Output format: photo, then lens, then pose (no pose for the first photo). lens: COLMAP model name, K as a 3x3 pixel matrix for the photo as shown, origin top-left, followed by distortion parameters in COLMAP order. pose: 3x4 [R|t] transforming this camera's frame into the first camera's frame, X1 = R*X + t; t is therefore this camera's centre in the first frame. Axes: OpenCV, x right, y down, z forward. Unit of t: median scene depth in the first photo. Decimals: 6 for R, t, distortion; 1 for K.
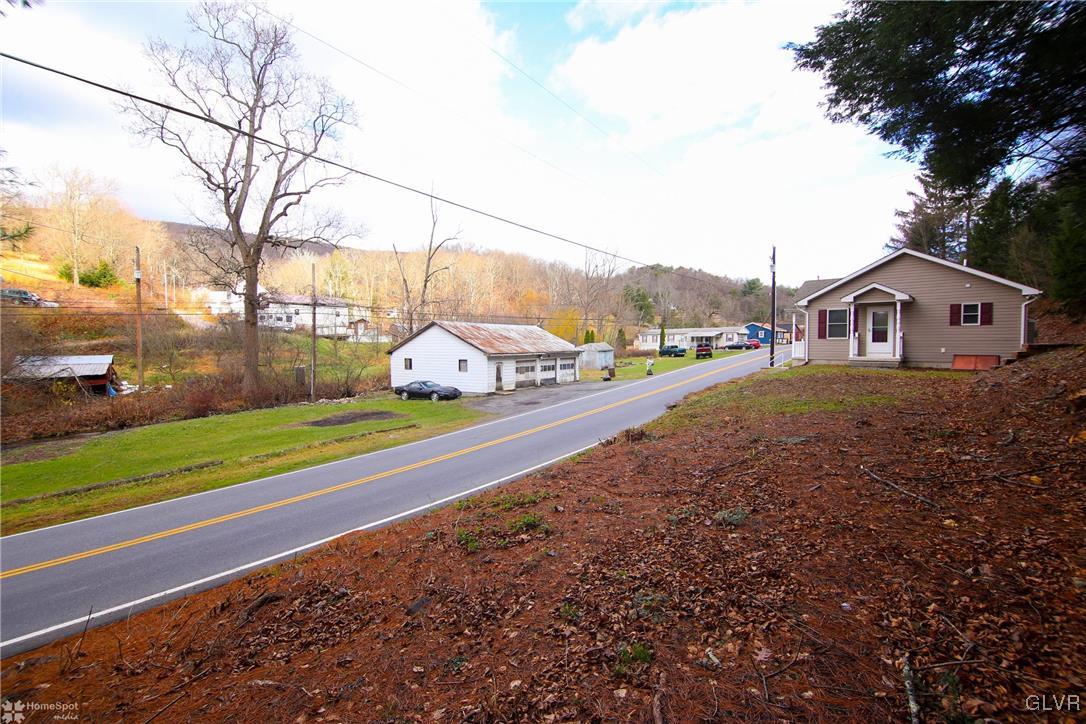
lens RADIAL K [[488.4, 0, 551.3], [0, 488.4, 364.9], [0, 0, 1]] dist [-0.007485, -0.005078]
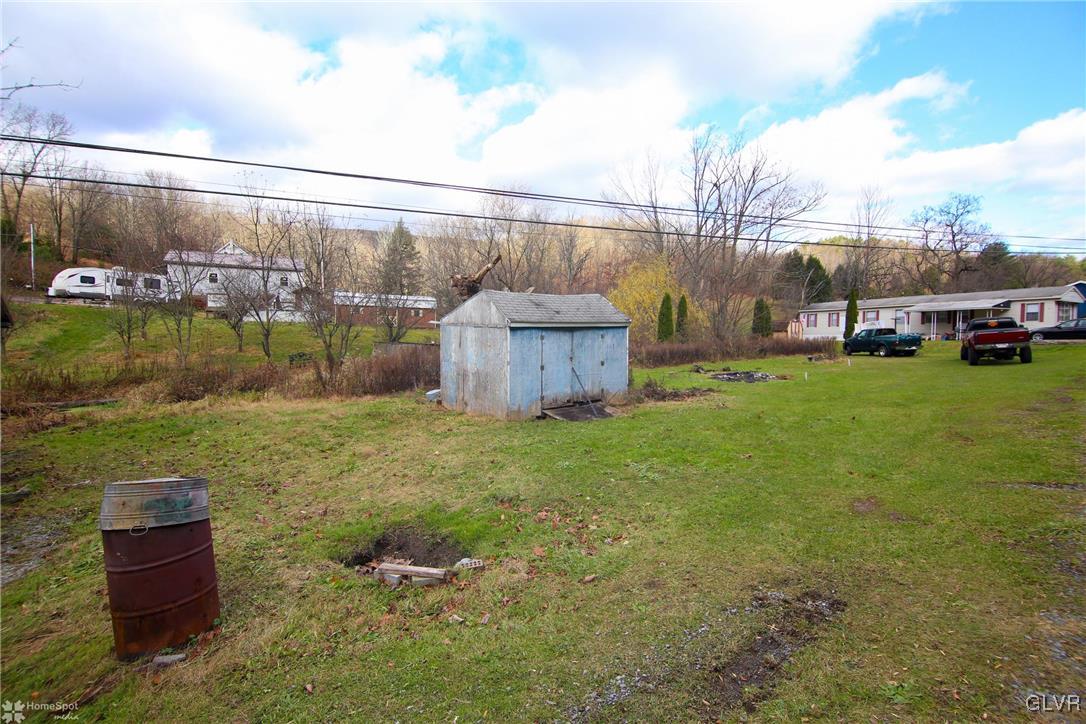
lens RADIAL K [[488.4, 0, 550.9], [0, 488.4, 367.6], [0, 0, 1]] dist [-0.007485, -0.005078]
pose [[0.951194, 0.025031, -0.307576, 0.236704], [-0.019134, 0.999571, 0.022174, -0.022563], [0.307999, -0.015206, 0.951265, 1.132218]]
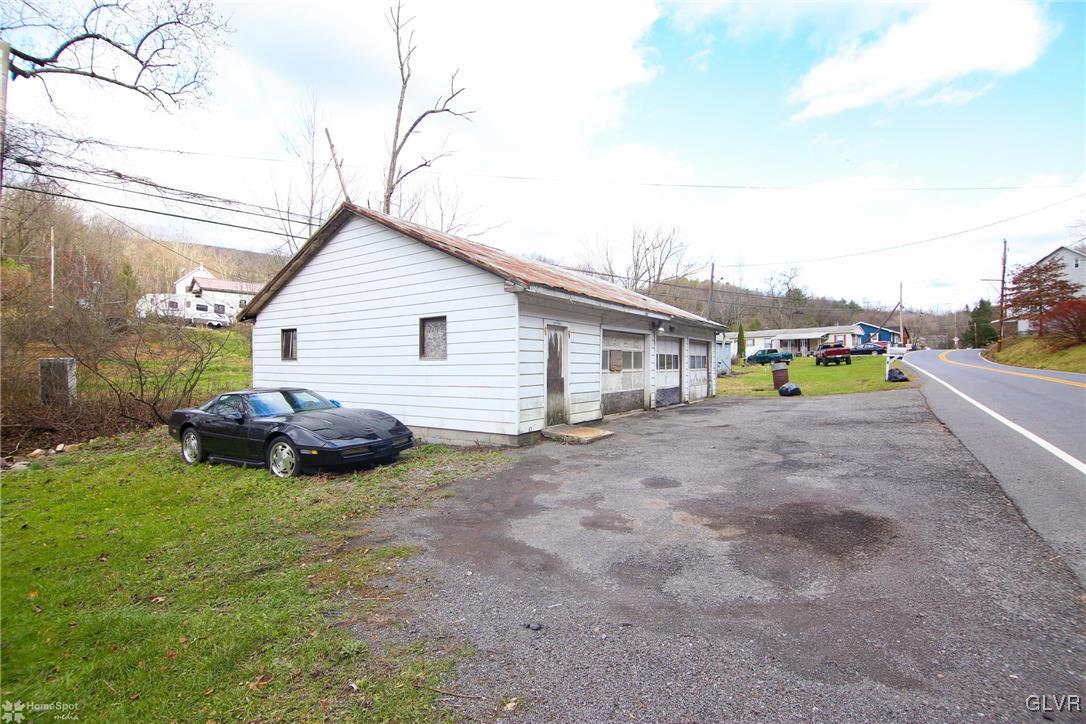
lens RADIAL K [[488.4, 0, 552.8], [0, 488.4, 364.6], [0, 0, 1]] dist [-0.007485, -0.005078]
pose [[0.999588, -0.000734, -0.028706, -0.091301], [-0.000508, 0.999064, -0.043243, 0.026978], [0.028711, 0.043239, 0.998652, 0.644297]]
